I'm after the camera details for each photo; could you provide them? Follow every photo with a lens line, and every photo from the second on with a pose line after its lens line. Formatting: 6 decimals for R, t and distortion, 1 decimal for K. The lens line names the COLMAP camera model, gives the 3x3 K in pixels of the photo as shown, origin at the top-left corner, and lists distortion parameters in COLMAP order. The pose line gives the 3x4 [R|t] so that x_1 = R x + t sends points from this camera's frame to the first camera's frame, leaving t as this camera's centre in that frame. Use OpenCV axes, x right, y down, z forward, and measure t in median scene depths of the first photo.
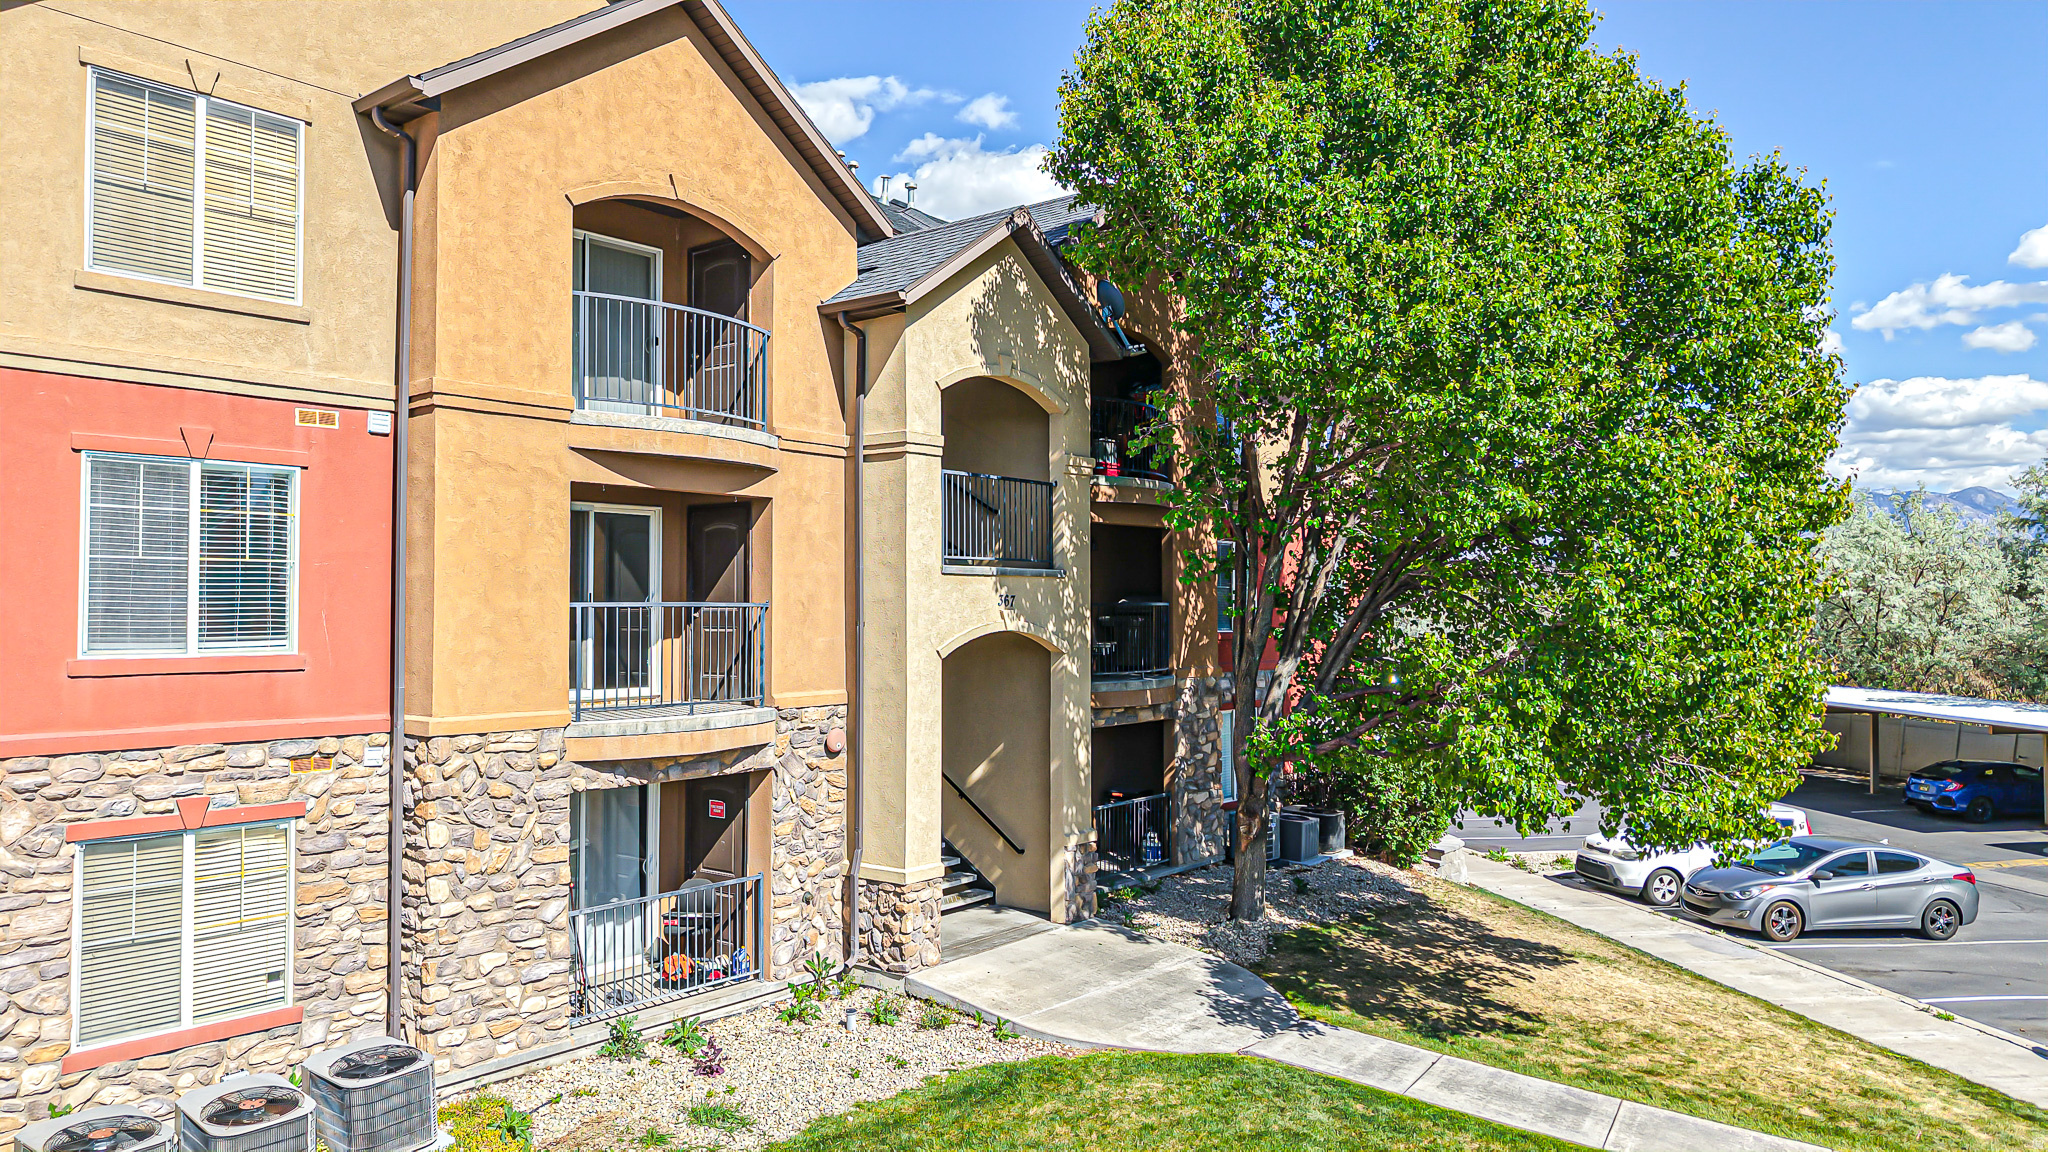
lens RADIAL K [[1357.6, 0, 1015.1], [0, 1357.6, 613.9], [0, 0, 1]] dist [0.001658, -0.029938]
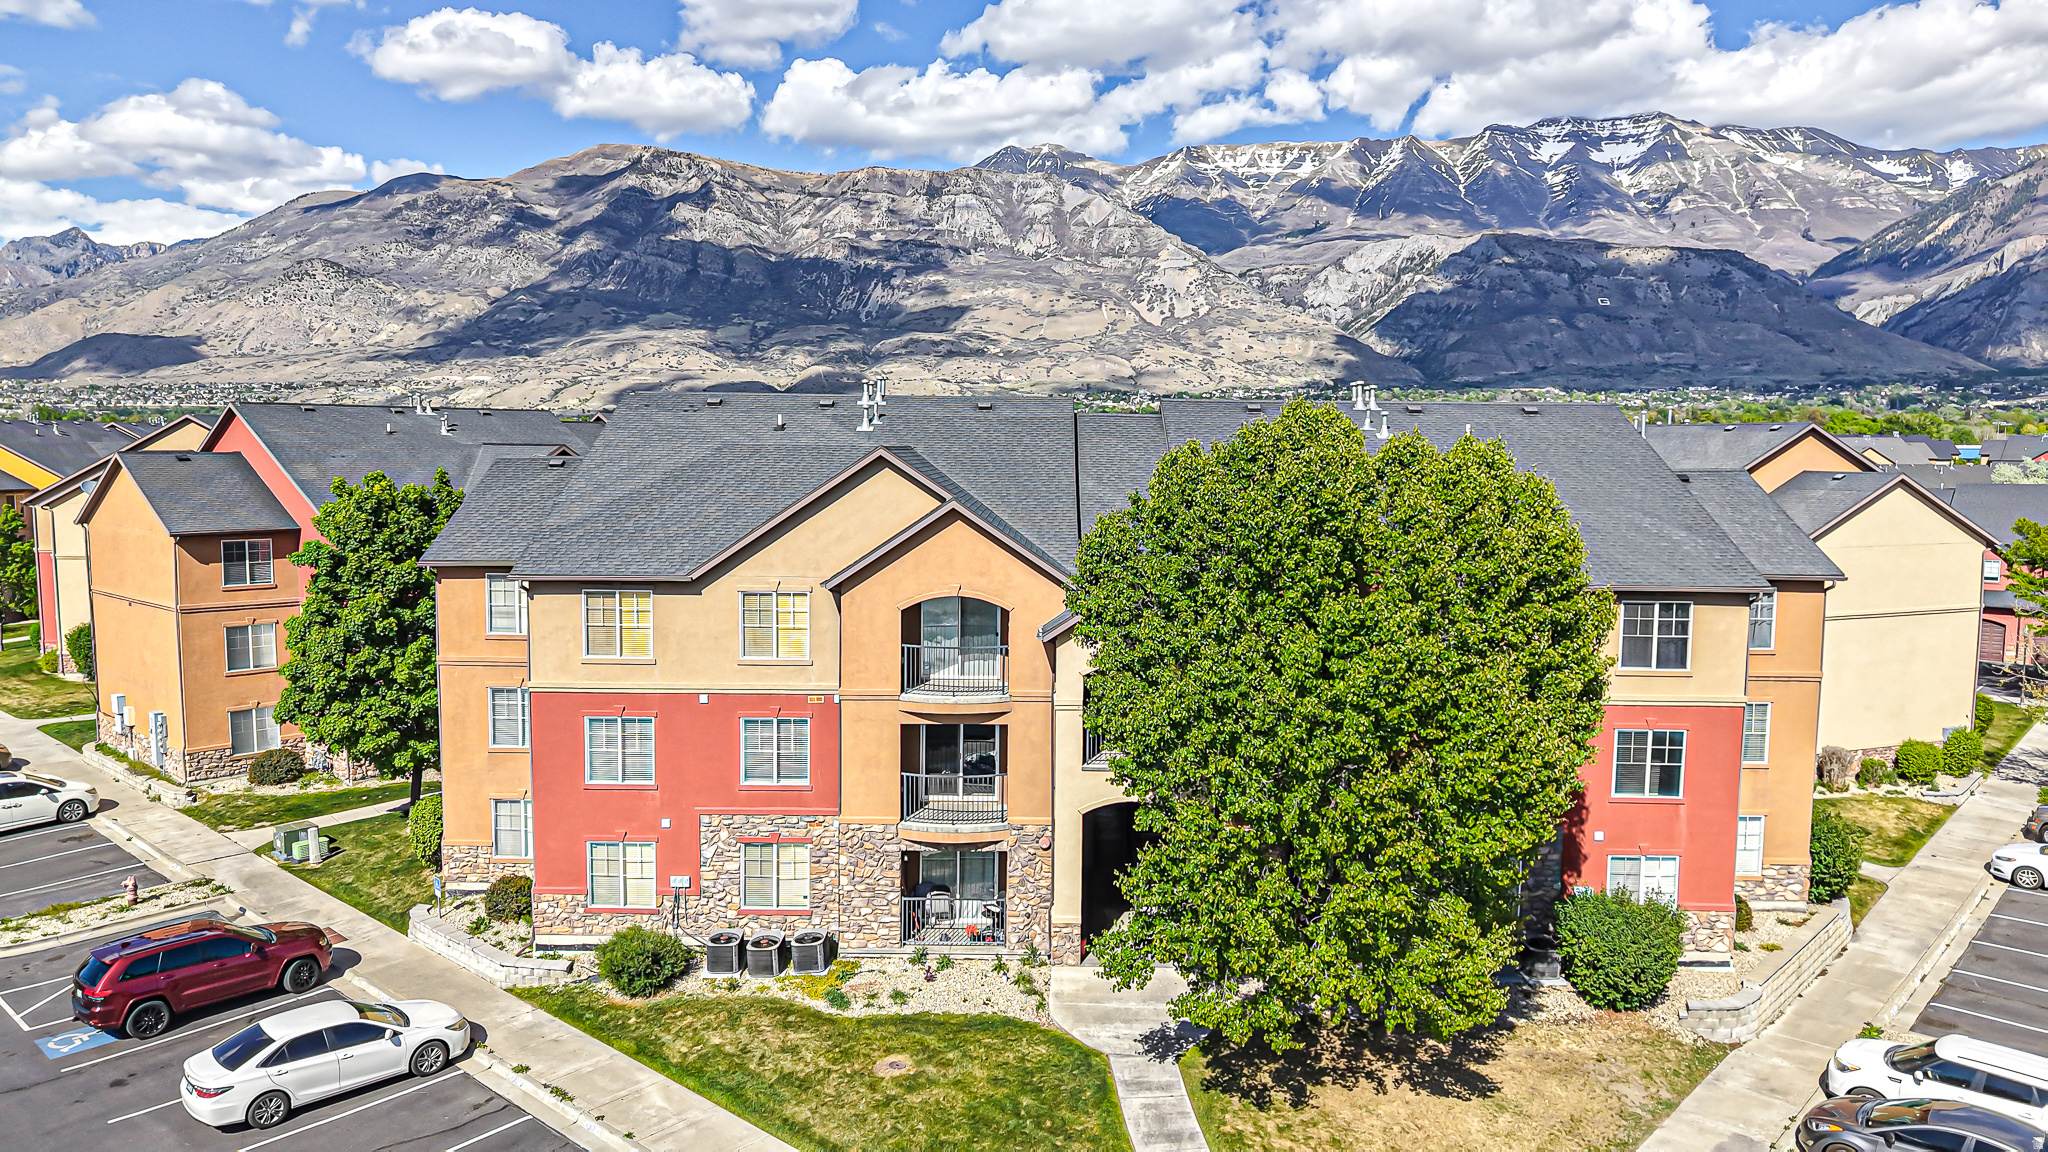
lens RADIAL K [[1397.3, 0, 1024.0], [0, 1397.3, 576.0], [0, 0, 1]] dist [0.009182, 0.007731]
pose [[0.609958, 0.079313, -0.788454, 1.309666], [-0.006289, 0.995432, 0.095268, -0.449412], [0.792408, -0.053151, 0.607671, -0.239204]]
